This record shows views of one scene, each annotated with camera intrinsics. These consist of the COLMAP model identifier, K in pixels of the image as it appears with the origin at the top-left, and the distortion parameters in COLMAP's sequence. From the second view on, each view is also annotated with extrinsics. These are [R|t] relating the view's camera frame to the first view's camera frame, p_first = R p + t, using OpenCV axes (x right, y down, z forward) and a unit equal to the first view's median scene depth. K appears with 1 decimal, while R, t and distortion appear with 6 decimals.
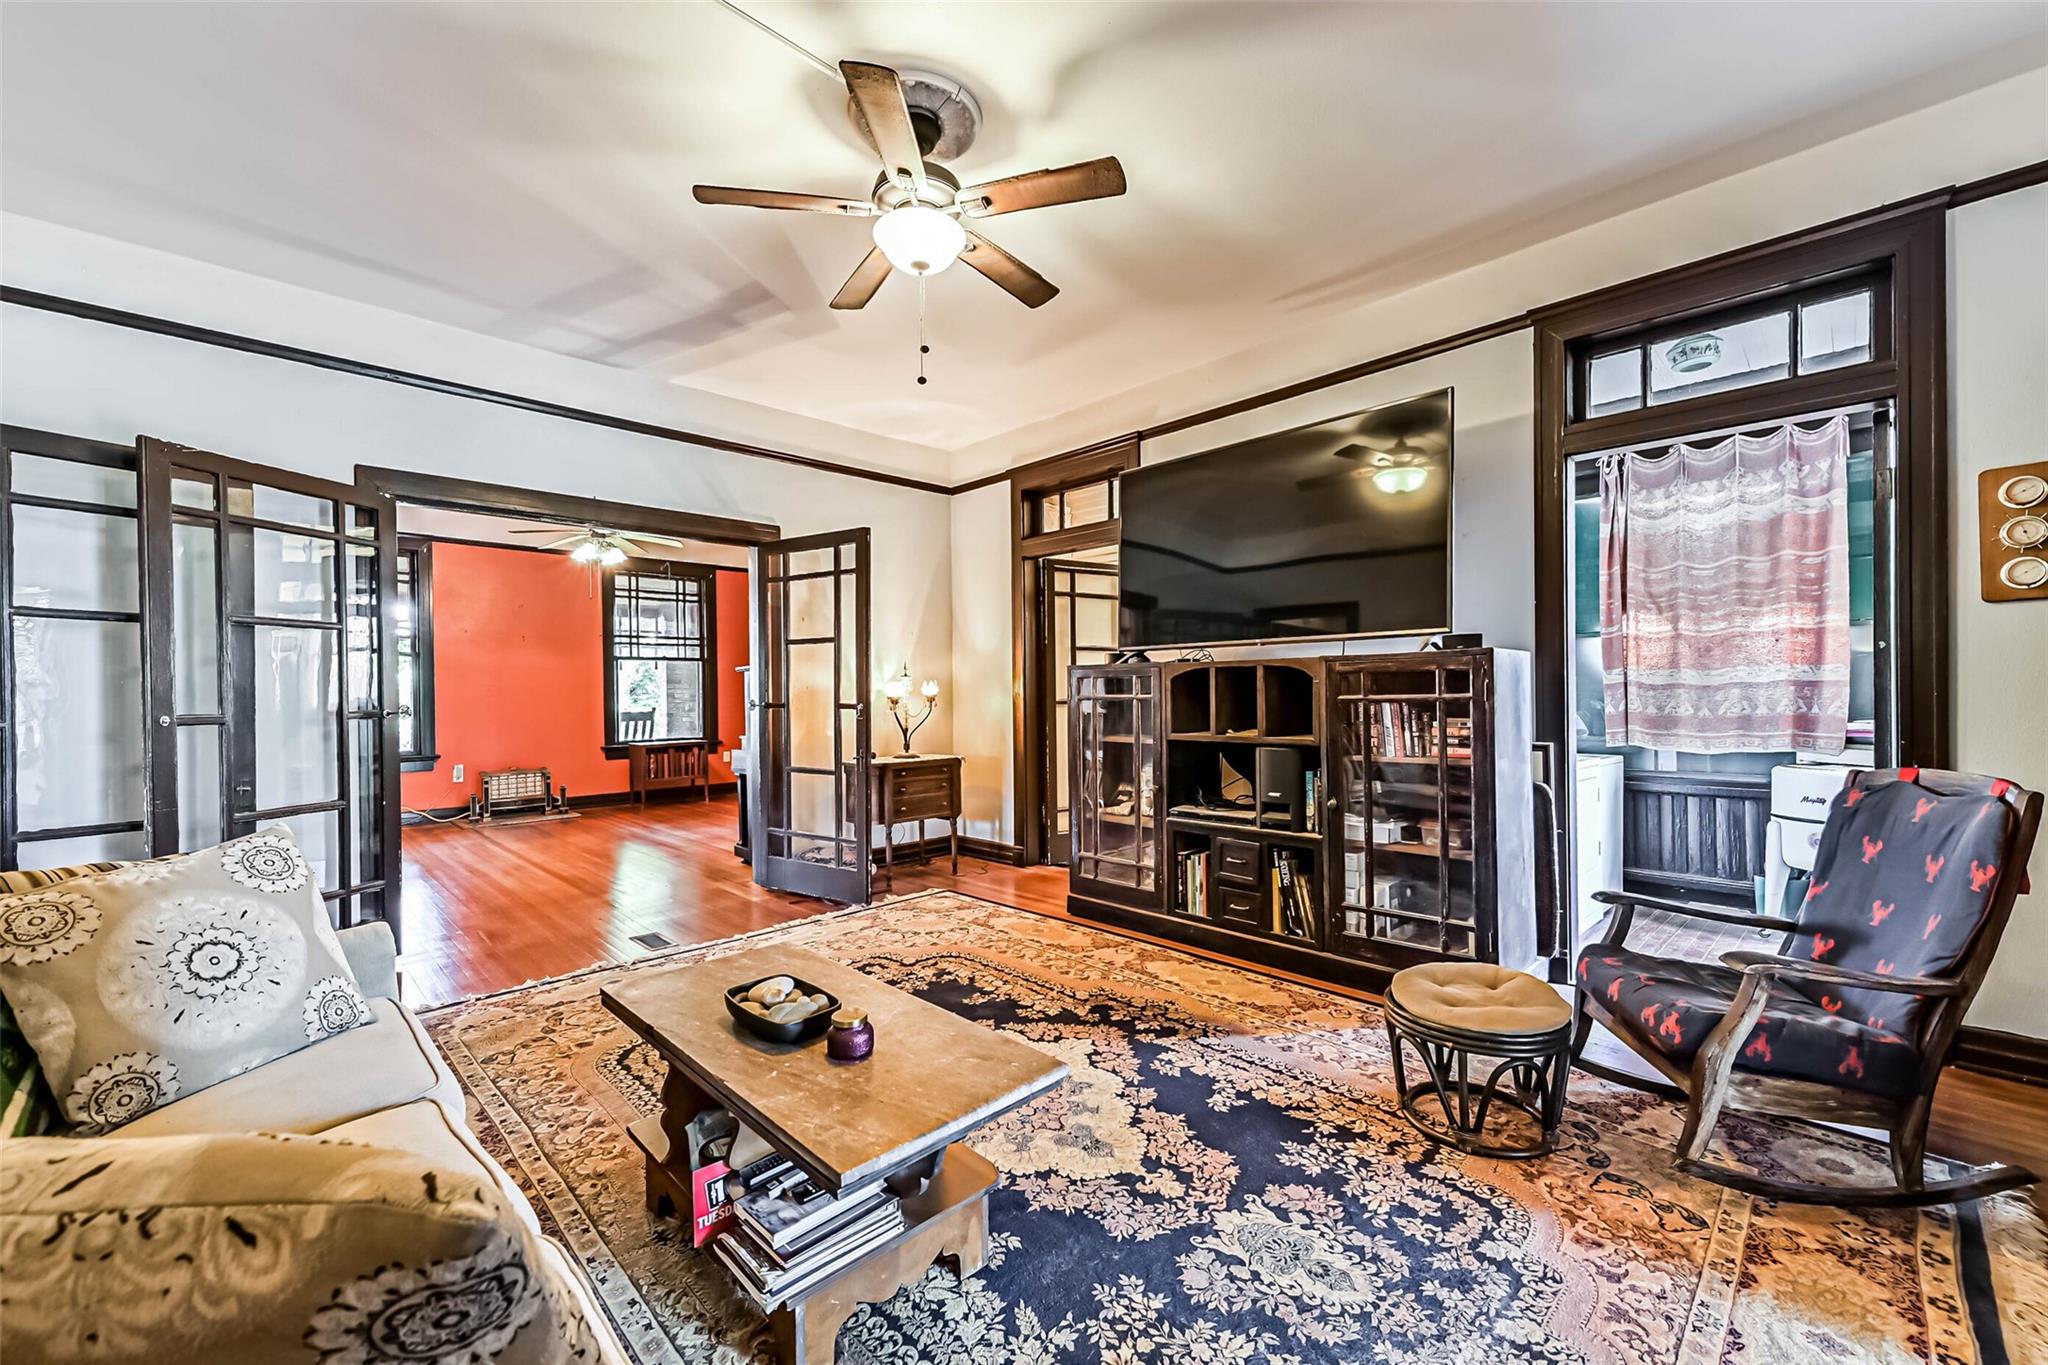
lens RADIAL K [[819.7, 0, 1030.2], [0, 819.7, 688.9], [0, 0, 1]] dist [0.016706, -0.000606]
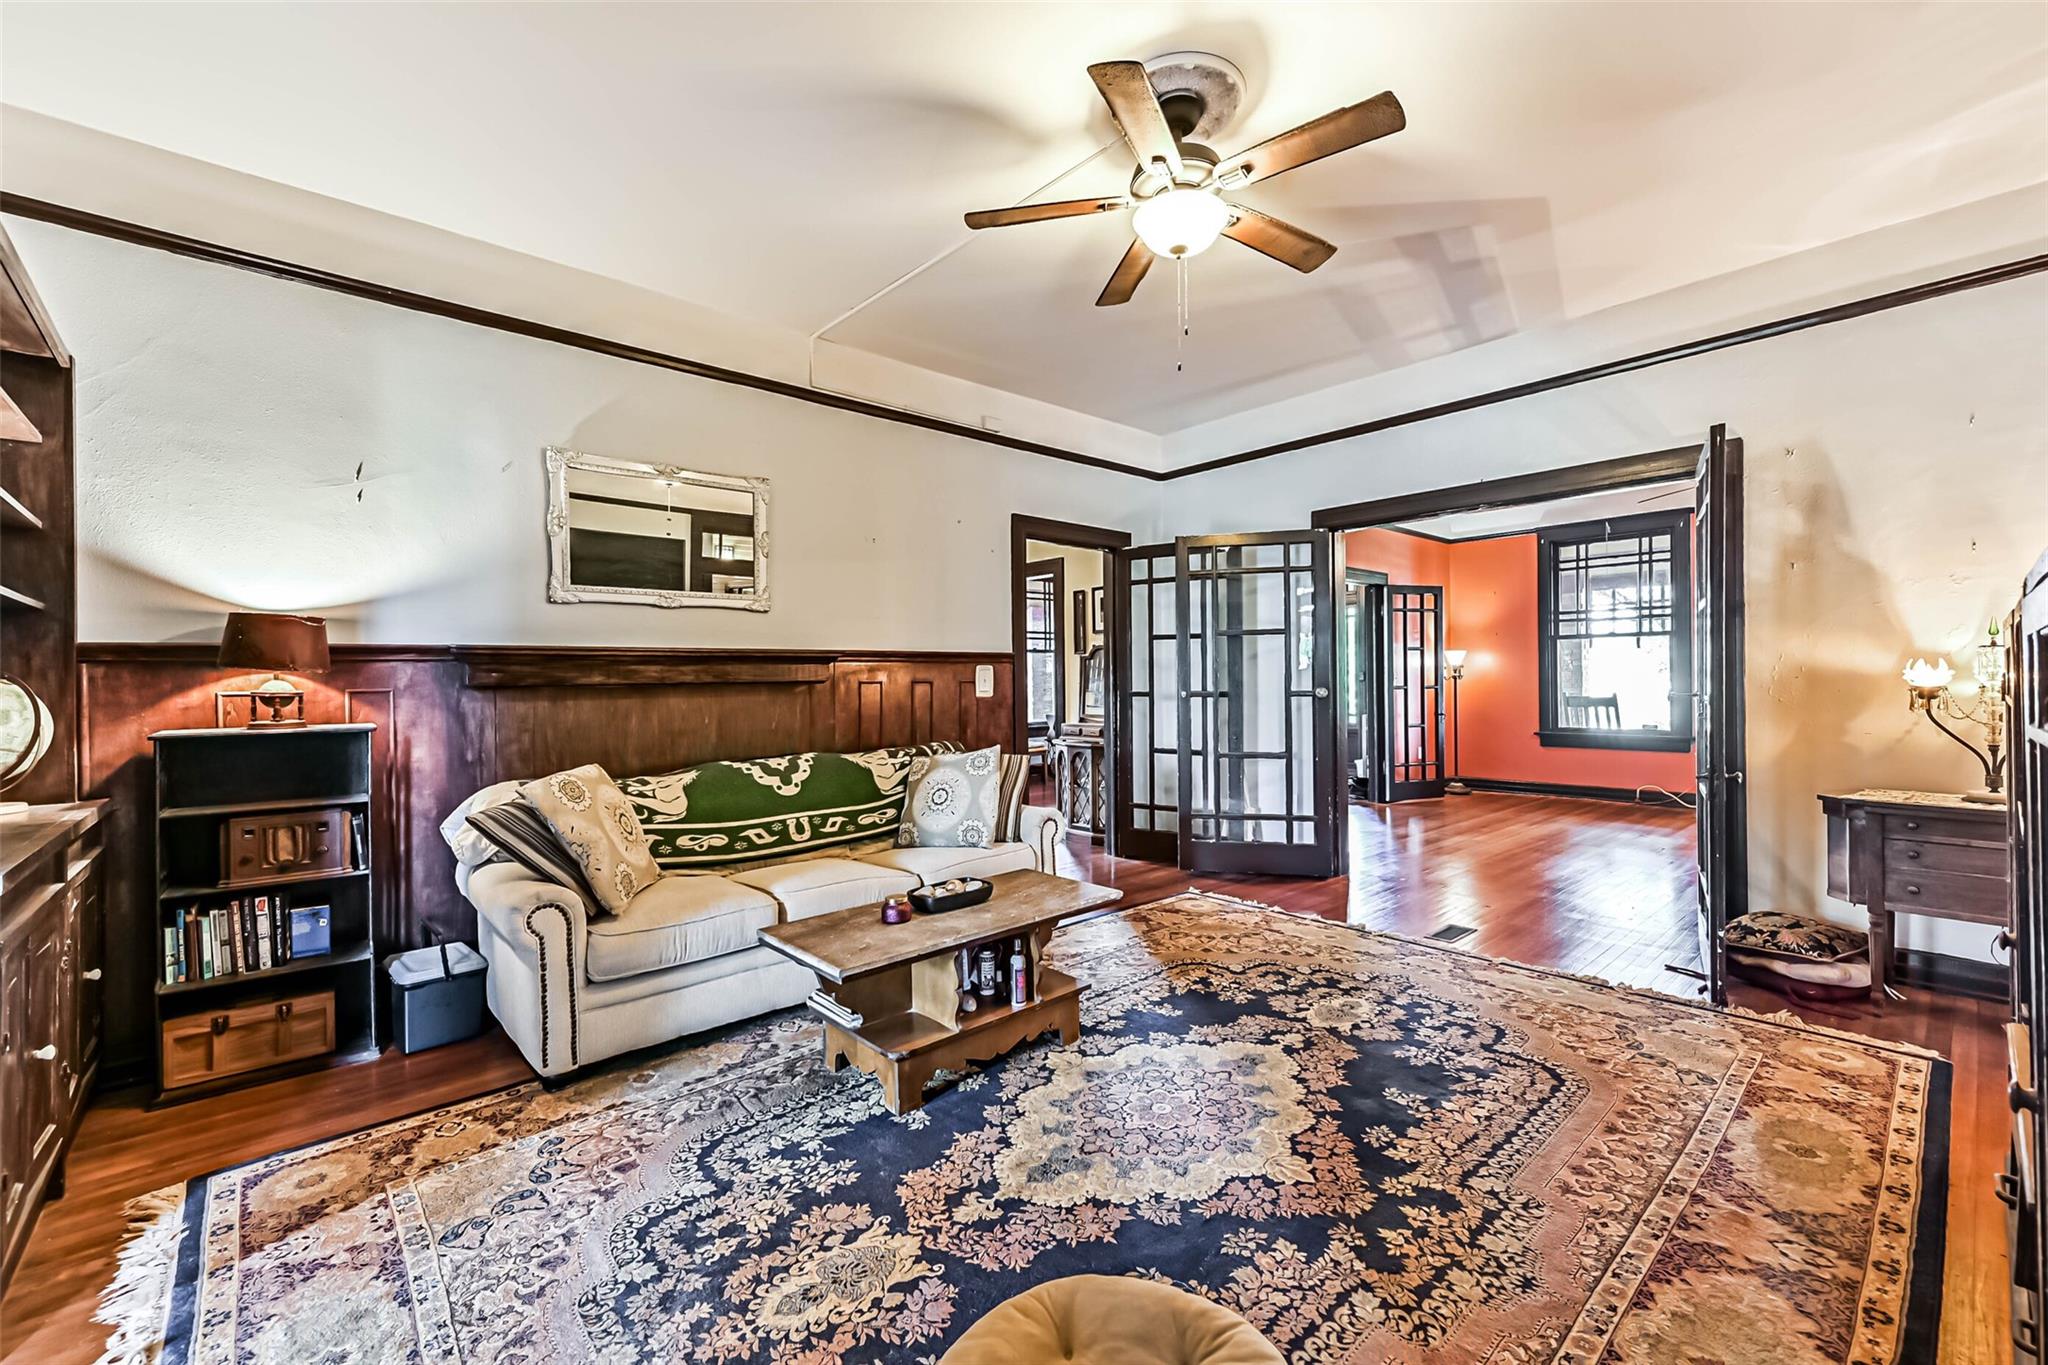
lens RADIAL K [[836.8, 0, 1027.4], [0, 836.8, 660.9], [0, 0, 1]] dist [0.012682, -0.000255]
pose [[-0.045458, -0.013643, -0.998873, 0.729316], [0.013807, 0.999803, -0.014284, -0.009896], [0.998871, -0.014441, -0.045261, 0.716363]]
